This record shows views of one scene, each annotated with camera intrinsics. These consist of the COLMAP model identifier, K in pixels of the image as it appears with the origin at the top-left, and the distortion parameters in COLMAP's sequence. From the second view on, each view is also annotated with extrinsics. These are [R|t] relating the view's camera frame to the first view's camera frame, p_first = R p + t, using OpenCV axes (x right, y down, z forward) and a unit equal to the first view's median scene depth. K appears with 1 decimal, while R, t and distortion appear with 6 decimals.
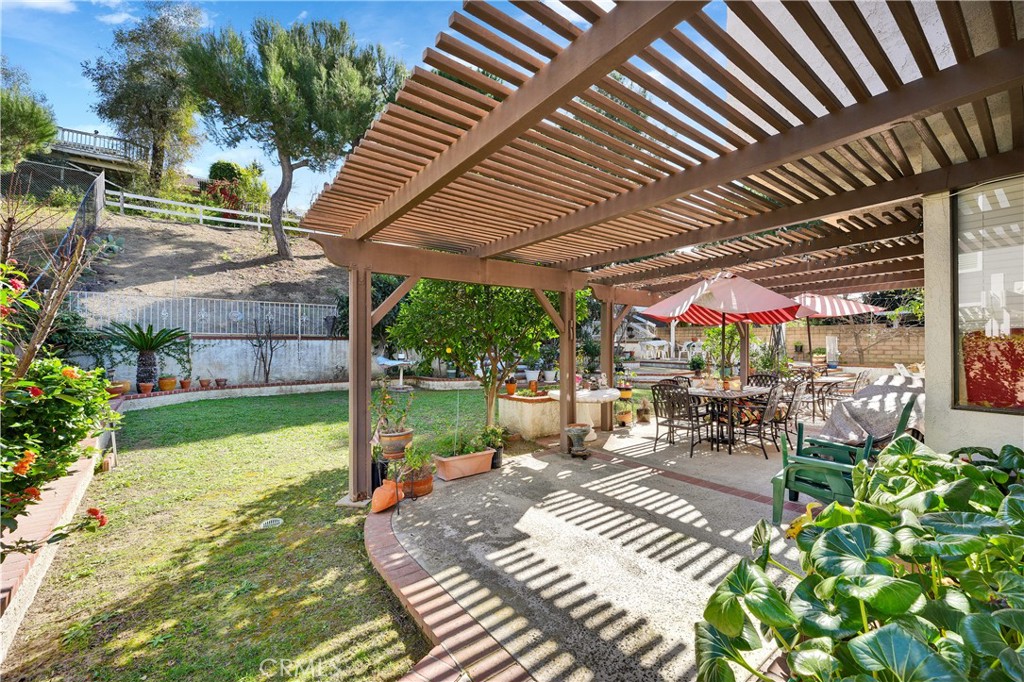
lens RADIAL K [[423.2, 0, 508.2], [0, 423.2, 344.1], [0, 0, 1]] dist [0.000815, -0.000540]
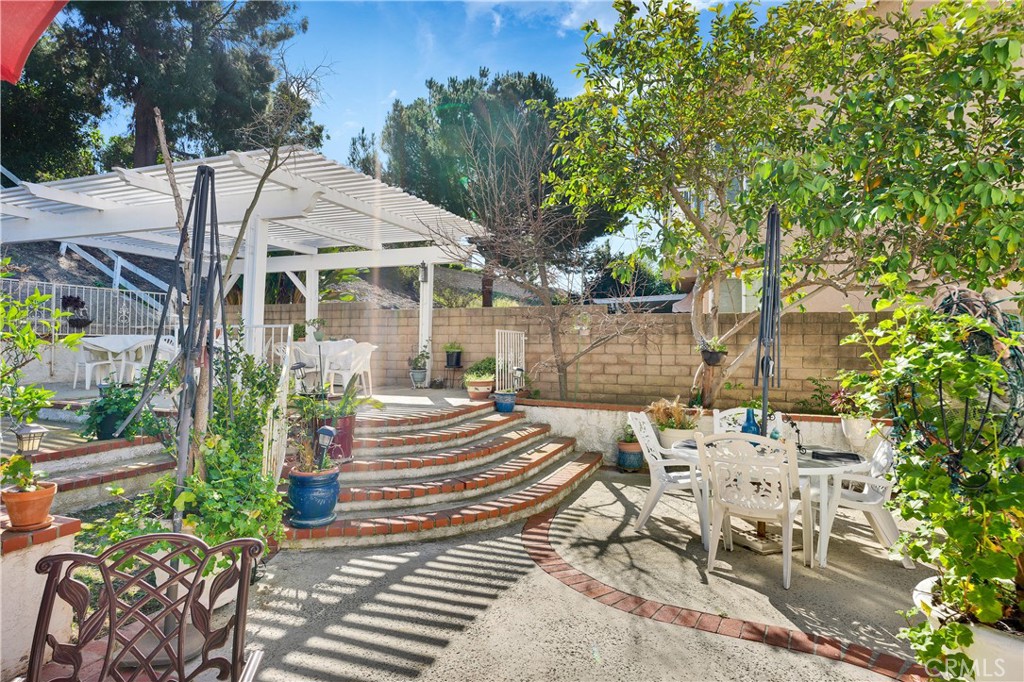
lens RADIAL K [[505.0, 0, 515.7], [0, 505.0, 341.5], [0, 0, 1]] dist [-0.000018, -0.000098]
pose [[0.844445, 0.011132, 0.535527, 0.521678], [-0.009411, 0.999938, -0.005946, -0.004905], [-0.535560, -0.000019, 0.844497, 0.597529]]
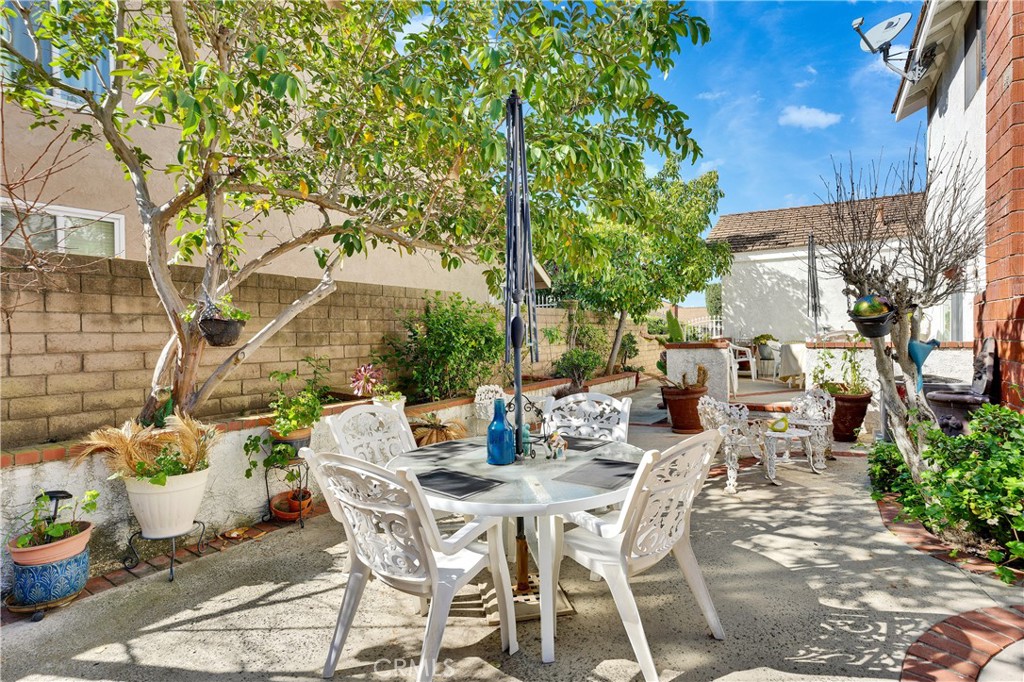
lens RADIAL K [[505.0, 0, 511.9], [0, 505.0, 338.3], [0, 0, 1]] dist [-0.000018, -0.000098]
pose [[-0.341480, -0.009349, 0.939842, 0.598747], [0.004854, 0.999920, 0.011710, 0.003900], [-0.939876, 0.008560, -0.341408, 0.786361]]
